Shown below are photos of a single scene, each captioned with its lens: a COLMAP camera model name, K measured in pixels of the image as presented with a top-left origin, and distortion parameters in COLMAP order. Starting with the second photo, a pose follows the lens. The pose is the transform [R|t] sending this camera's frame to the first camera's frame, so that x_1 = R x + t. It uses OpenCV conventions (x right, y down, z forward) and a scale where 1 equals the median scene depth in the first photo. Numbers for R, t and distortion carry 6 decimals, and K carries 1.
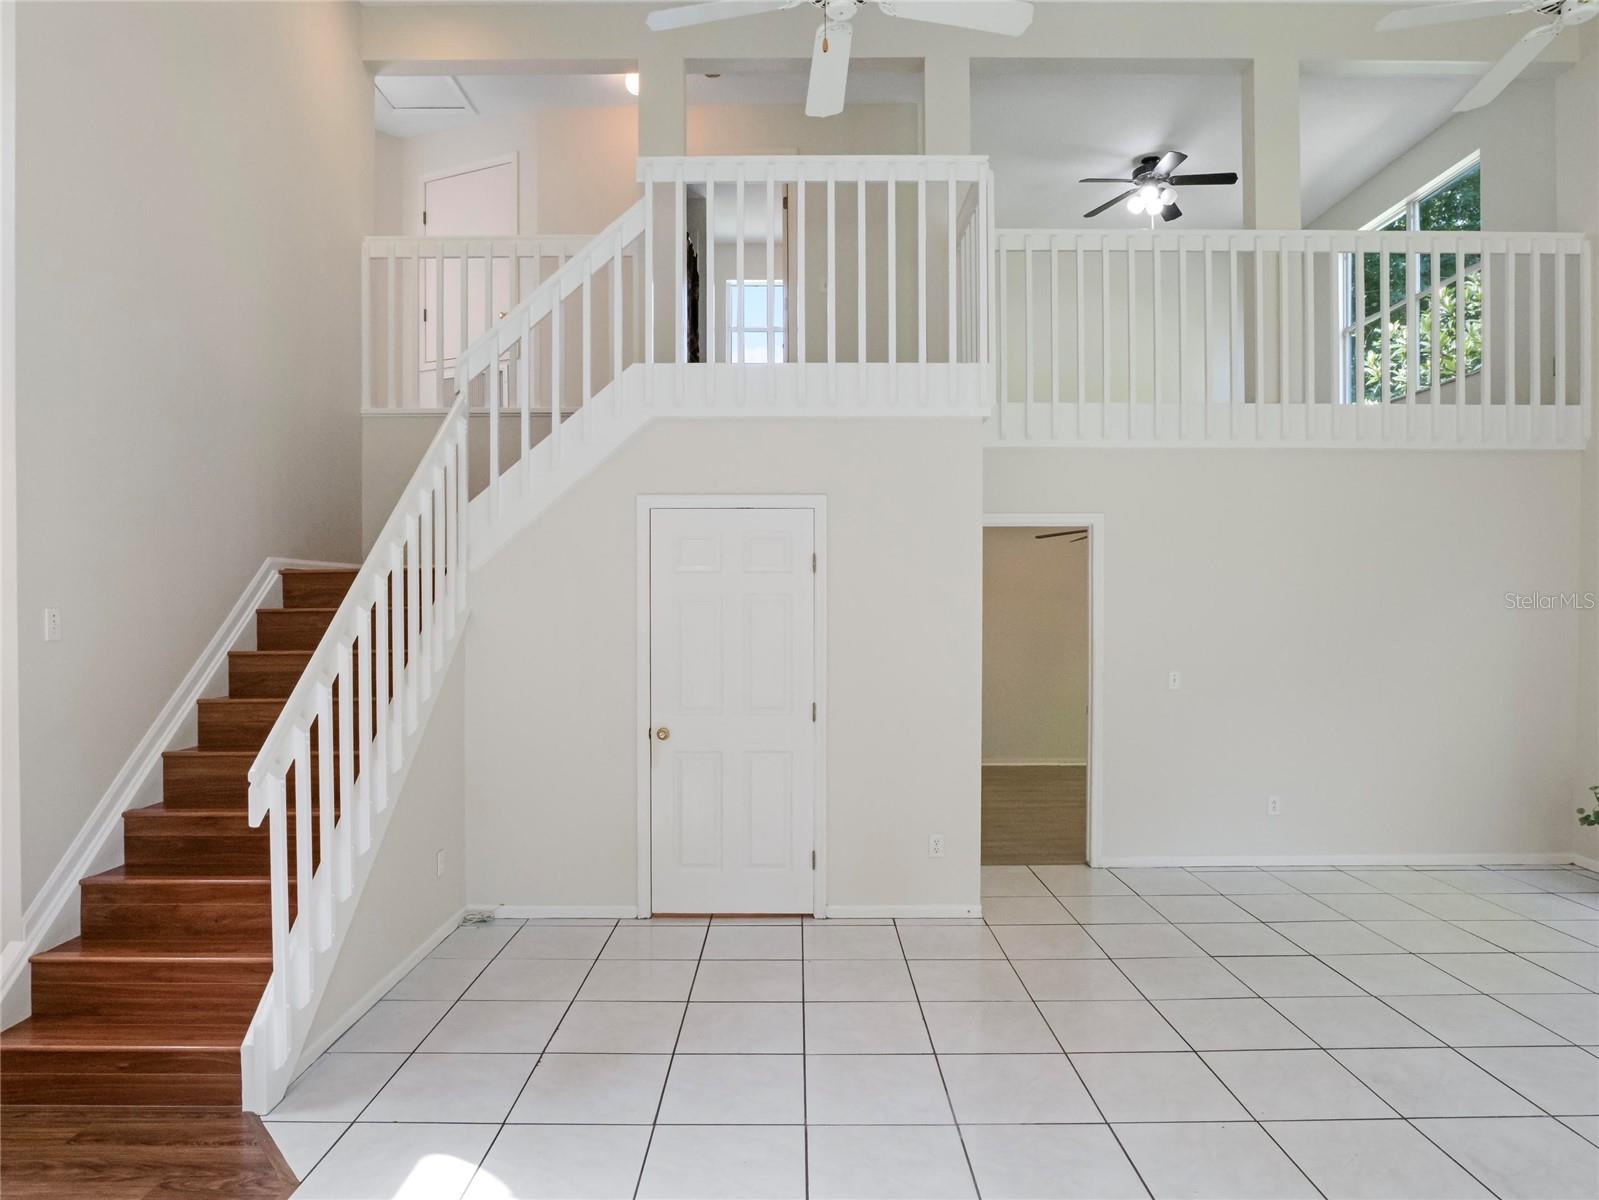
lens RADIAL K [[964.8, 0, 798.6], [0, 964.8, 608.8], [0, 0, 1]] dist [-0.031196, 0.012542]
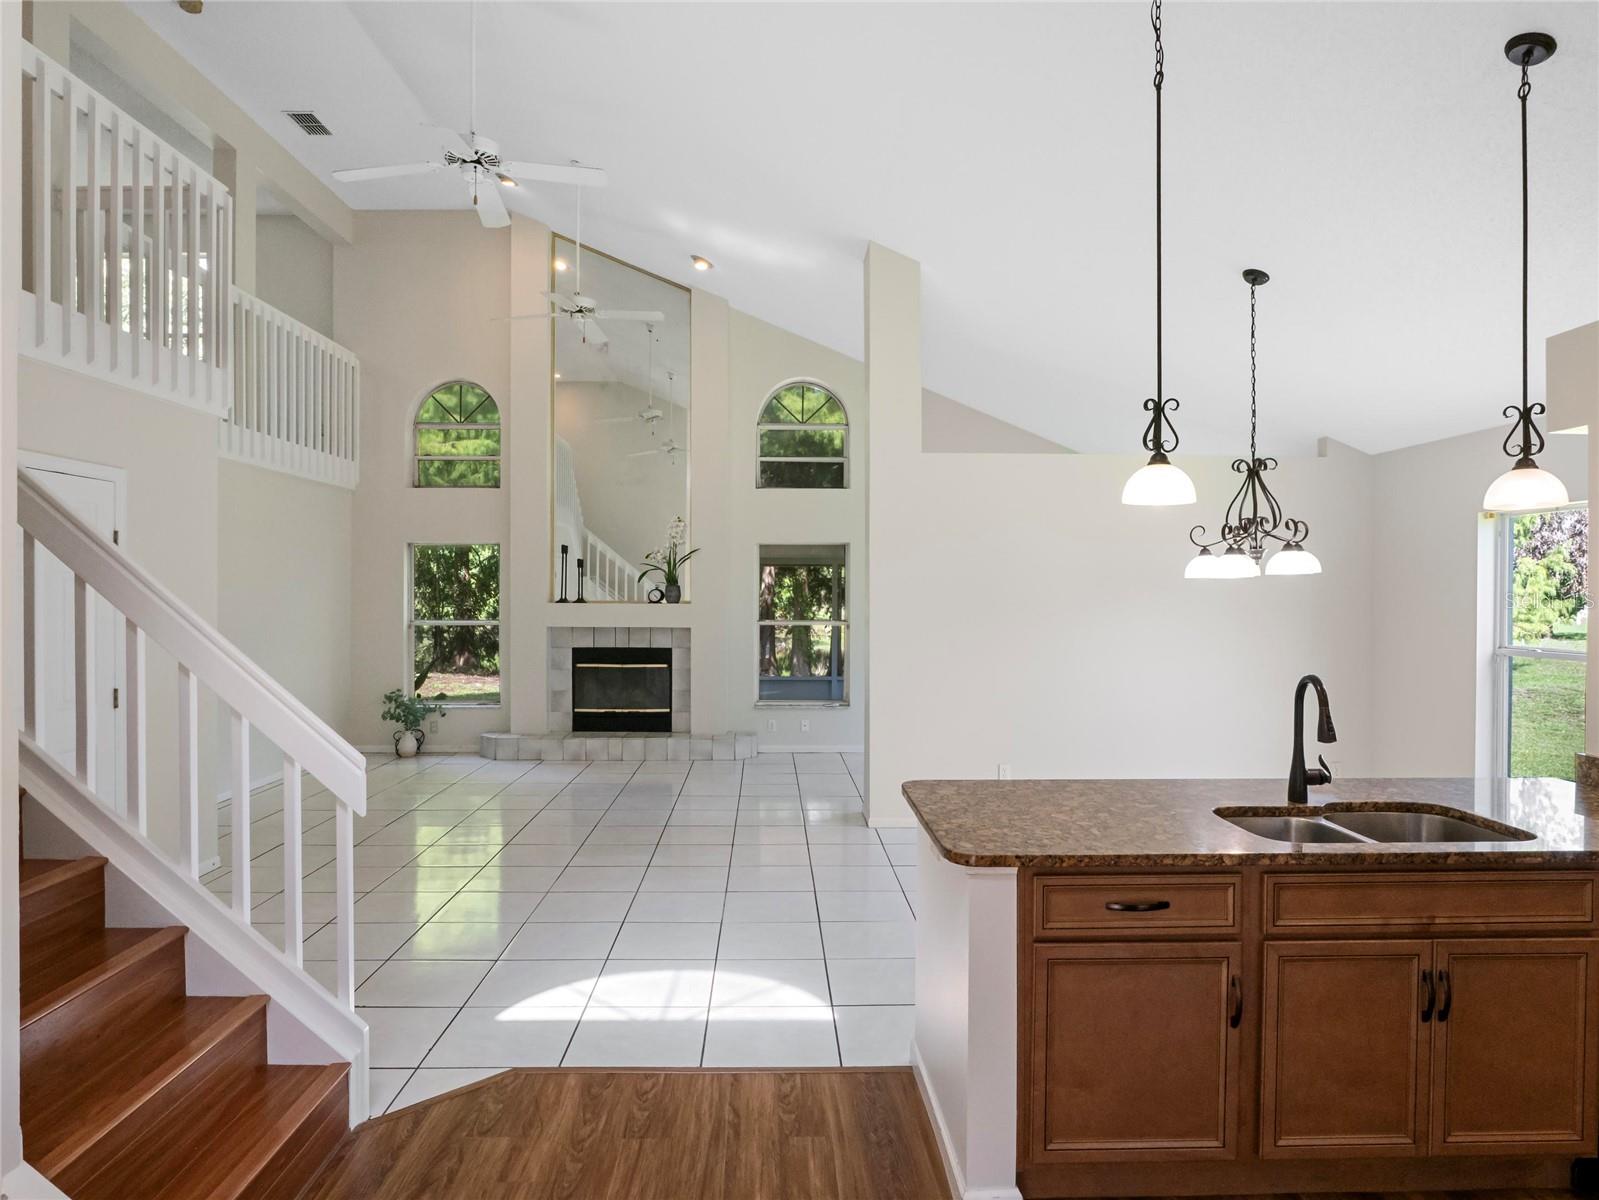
lens RADIAL K [[957.0, 0, 795.6], [0, 957.0, 597.4], [0, 0, 1]] dist [-0.031943, 0.012727]
pose [[-0.027715, -0.005733, 0.999599, -0.790987], [0.002228, 0.999981, 0.005797, 0.003947], [-0.999613, 0.002387, -0.027702, 0.310830]]
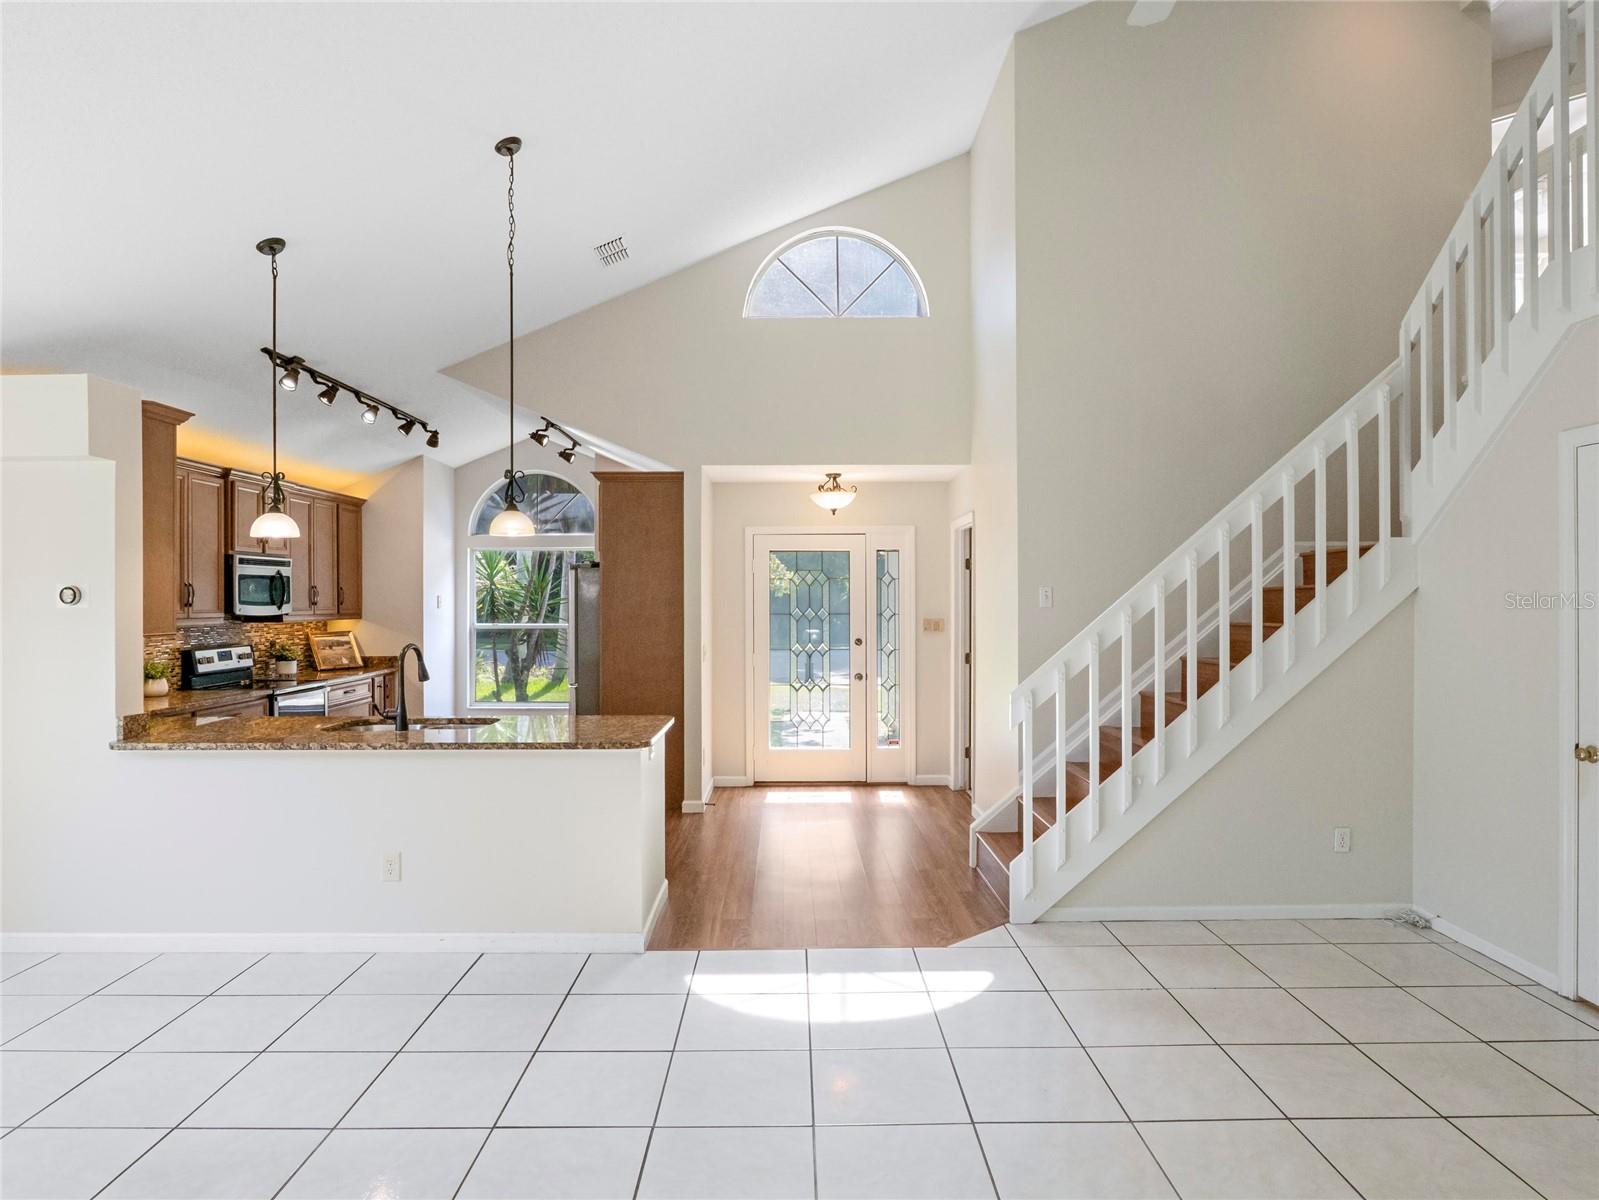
lens RADIAL K [[957.0, 0, 795.6], [0, 957.0, 597.4], [0, 0, 1]] dist [-0.031943, 0.012727]
pose [[0.003227, 0.000745, -0.999995, 0.488222], [-0.000196, 1.000000, 0.000744, 0.008989], [0.999995, 0.000193, 0.003227, 0.341395]]
